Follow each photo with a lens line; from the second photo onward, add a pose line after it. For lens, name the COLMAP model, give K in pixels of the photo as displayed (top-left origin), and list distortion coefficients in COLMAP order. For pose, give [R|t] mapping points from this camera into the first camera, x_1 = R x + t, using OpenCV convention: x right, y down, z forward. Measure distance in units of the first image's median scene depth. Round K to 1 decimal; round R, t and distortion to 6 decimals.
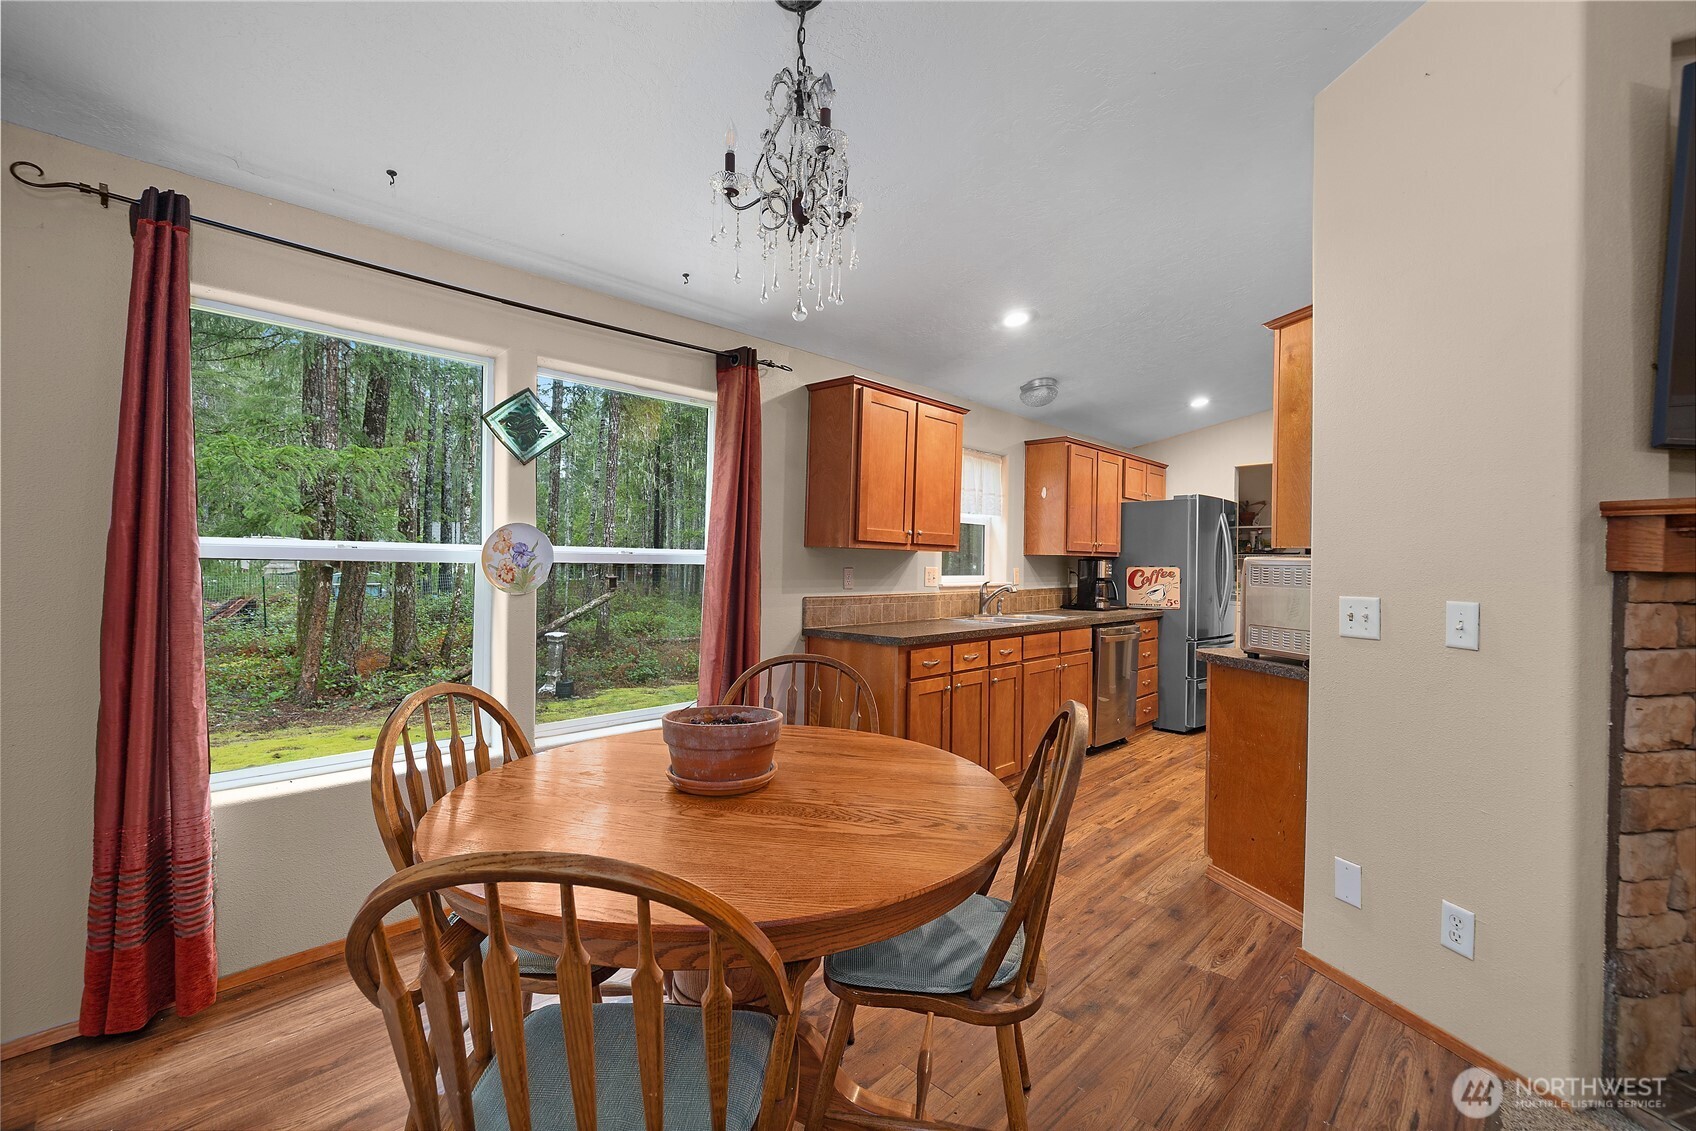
lens RADIAL K [[739.6, 0, 850.0], [0, 739.6, 561.0], [0, 0, 1]] dist [0.001464, 0.000458]
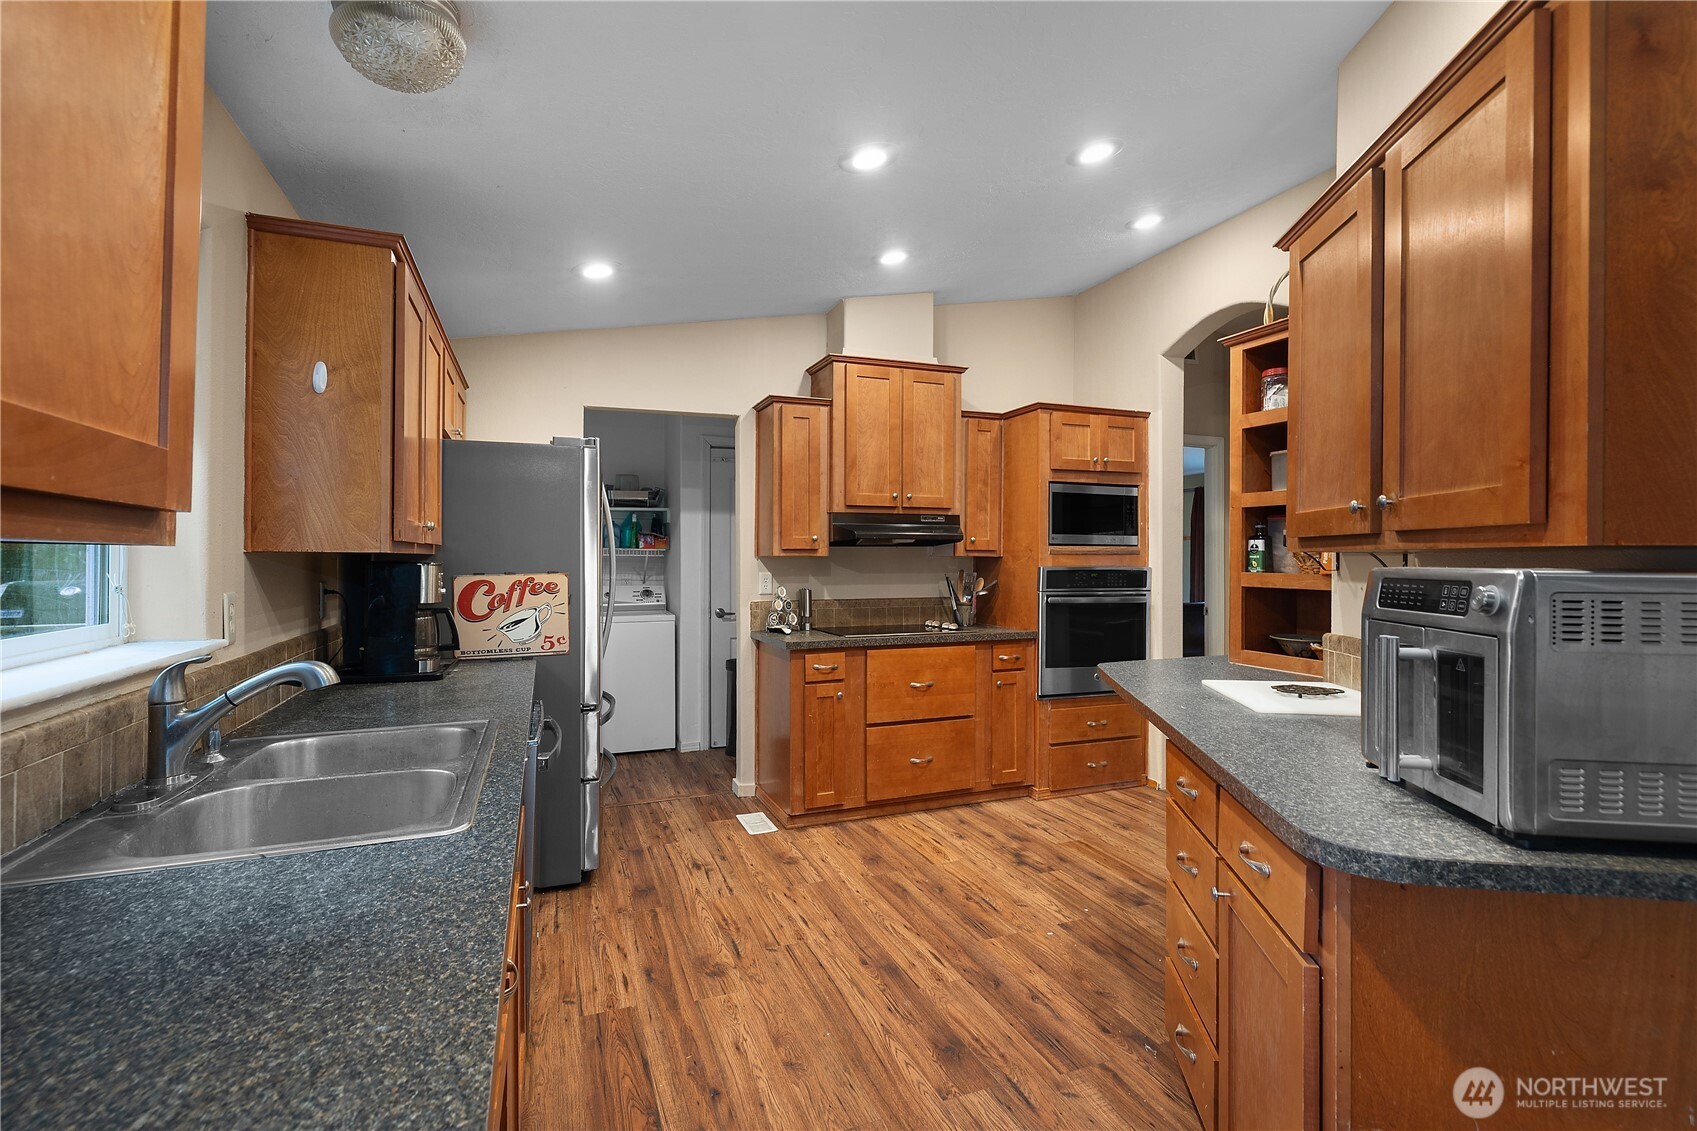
lens RADIAL K [[775.1, 0, 847.1], [0, 775.1, 558.6], [0, 0, 1]] dist [0.000390, -0.000008]
pose [[0.421802, -0.011569, 0.906614, 0.057088], [0.000842, 0.999923, 0.012368, -0.017776], [-0.906687, -0.004454, 0.421780, 1.135055]]
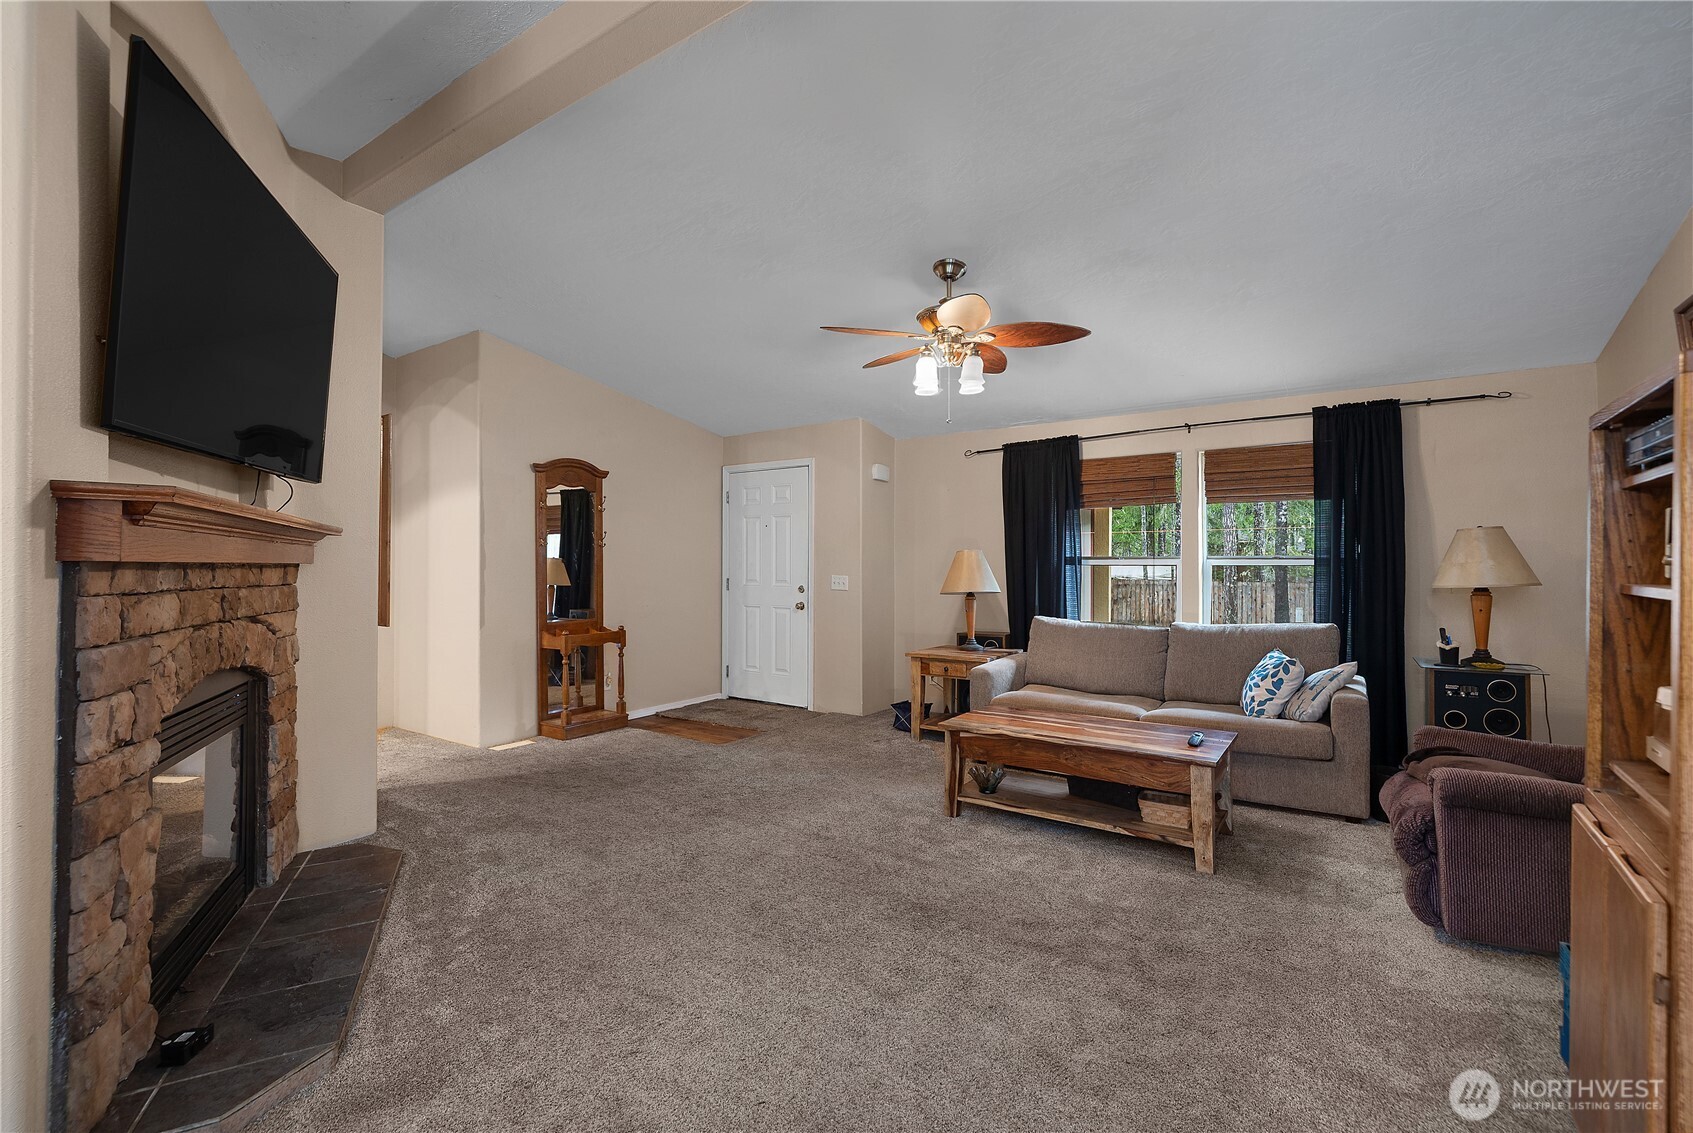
lens RADIAL K [[738.3, 0, 847.6], [0, 738.3, 562.9], [0, 0, 1]] dist [0.001464, 0.000458]
pose [[-0.176372, -0.007685, 0.984294, 0.011291], [-0.002853, 0.999969, 0.007296, 0.003876], [-0.984320, -0.001522, -0.176388, 0.150034]]
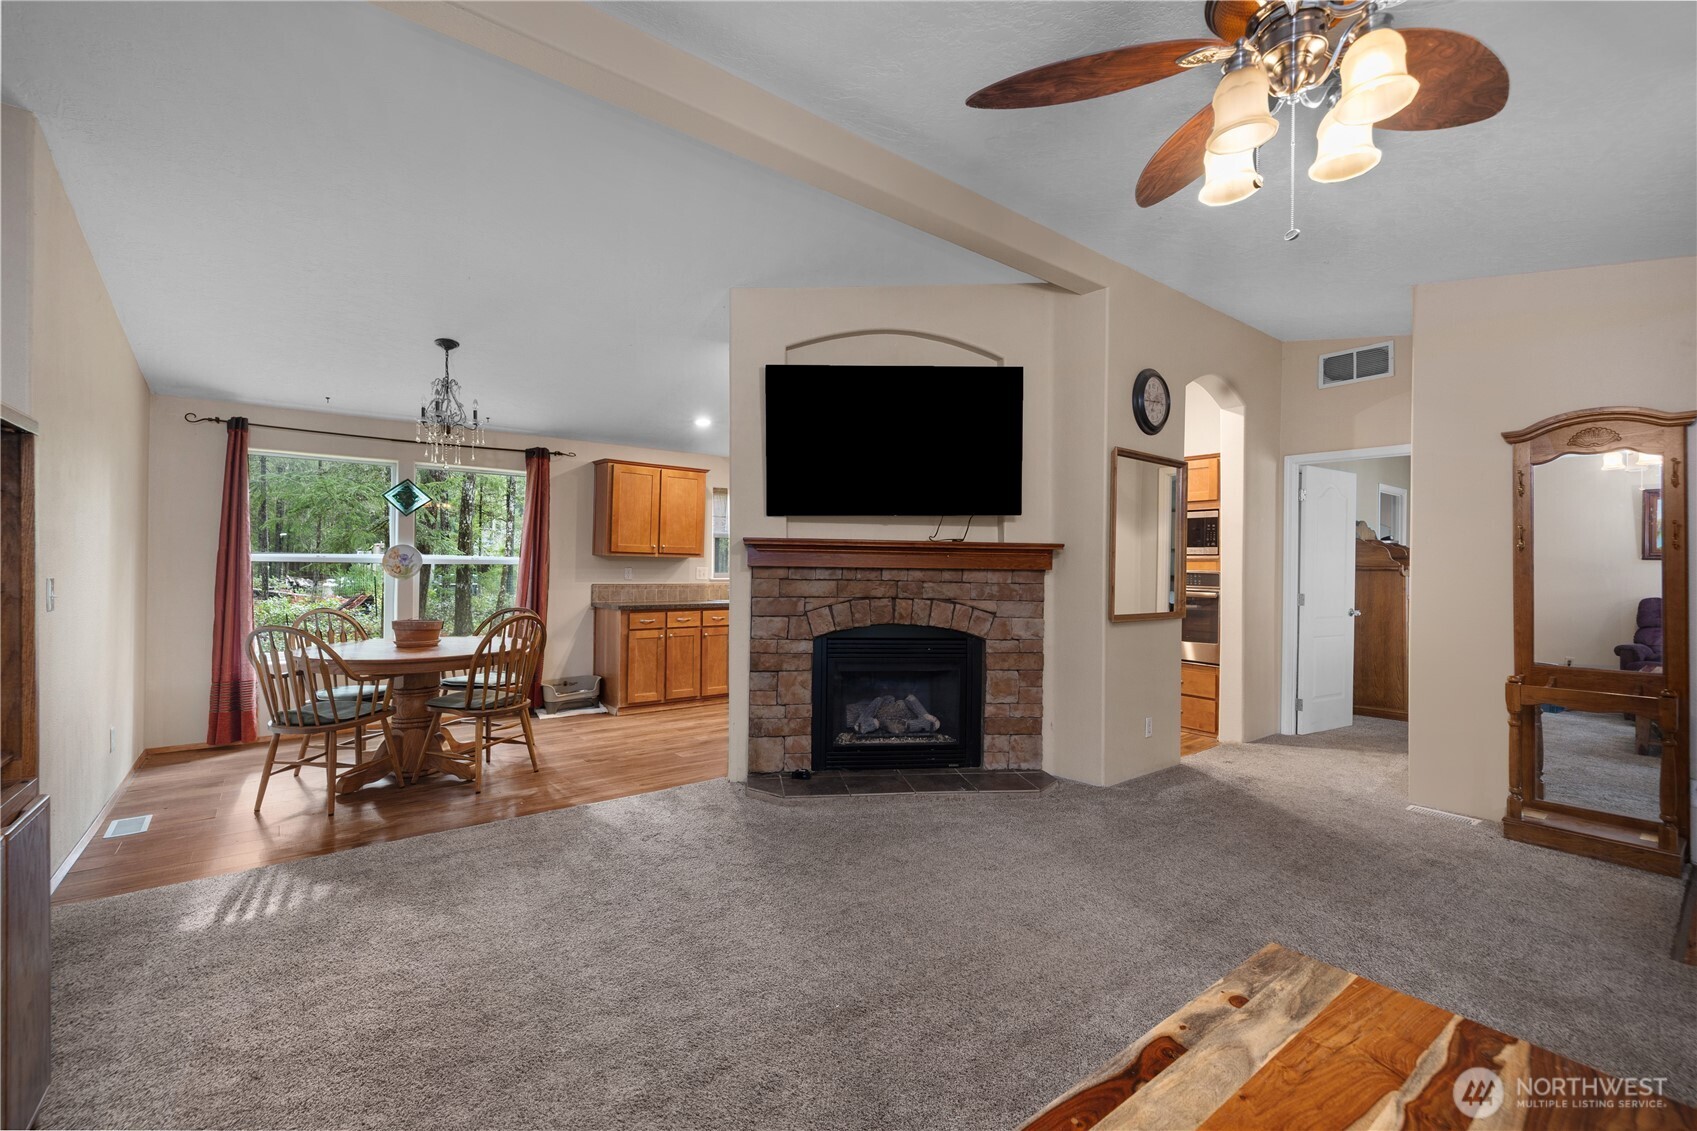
lens RADIAL K [[740.0, 0, 847.1], [0, 740.0, 560.8], [0, 0, 1]] dist [0.001464, 0.000458]
pose [[0.991825, -0.000050, -0.127608, 0.999514], [-0.000538, 0.999989, -0.004573, 0.002650], [0.127607, 0.004604, 0.991814, -0.851485]]
